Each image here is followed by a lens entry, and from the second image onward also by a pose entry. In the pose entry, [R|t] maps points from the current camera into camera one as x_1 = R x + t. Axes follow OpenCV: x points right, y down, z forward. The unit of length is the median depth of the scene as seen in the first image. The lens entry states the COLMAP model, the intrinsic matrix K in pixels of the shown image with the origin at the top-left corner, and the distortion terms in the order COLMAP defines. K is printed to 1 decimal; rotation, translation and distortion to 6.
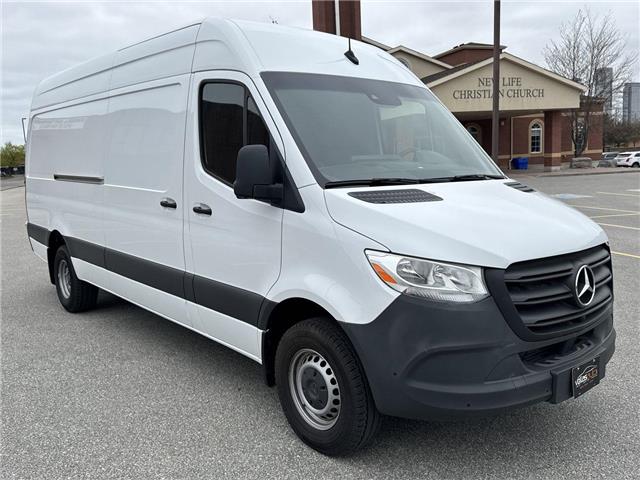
lens RADIAL K [[563.2, 0, 320.0], [0, 563.2, 240.0], [0, 0, 1]] dist [0.137446, -0.234748]
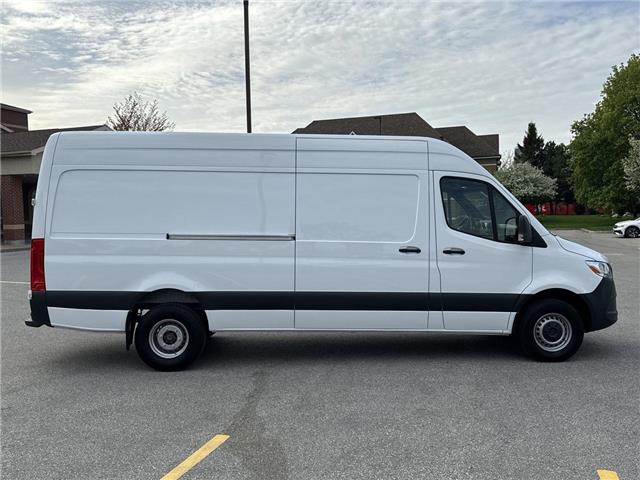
lens RADIAL K [[563.2, 0, 320.0], [0, 563.2, 240.0], [0, 0, 1]] dist [0.137446, -0.234748]
pose [[0.622495, -0.010168, 0.782557, -2.132722], [0.099318, 0.992858, -0.066102, -0.018384], [-0.776296, 0.118870, 0.619059, 0.319450]]
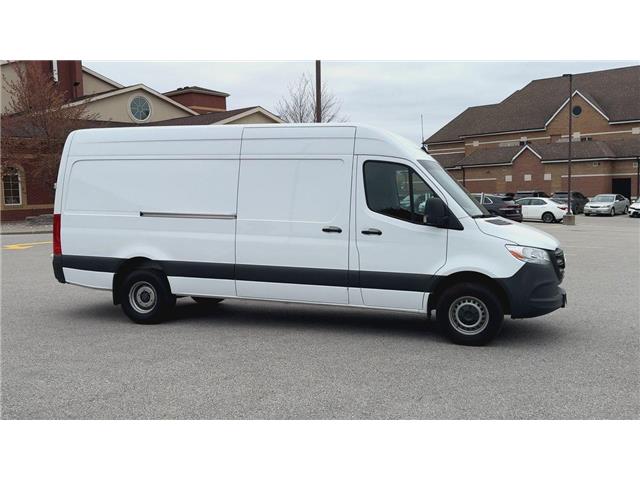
lens RADIAL K [[617.4, 0, 320.0], [0, 617.4, 240.0], [0, 0, 1]] dist [0.178249, -0.349853]
pose [[0.863007, -0.015139, 0.504965, -1.592912], [0.052763, 0.996785, -0.060292, 0.095033], [-0.502429, 0.078676, 0.861032, -0.694464]]
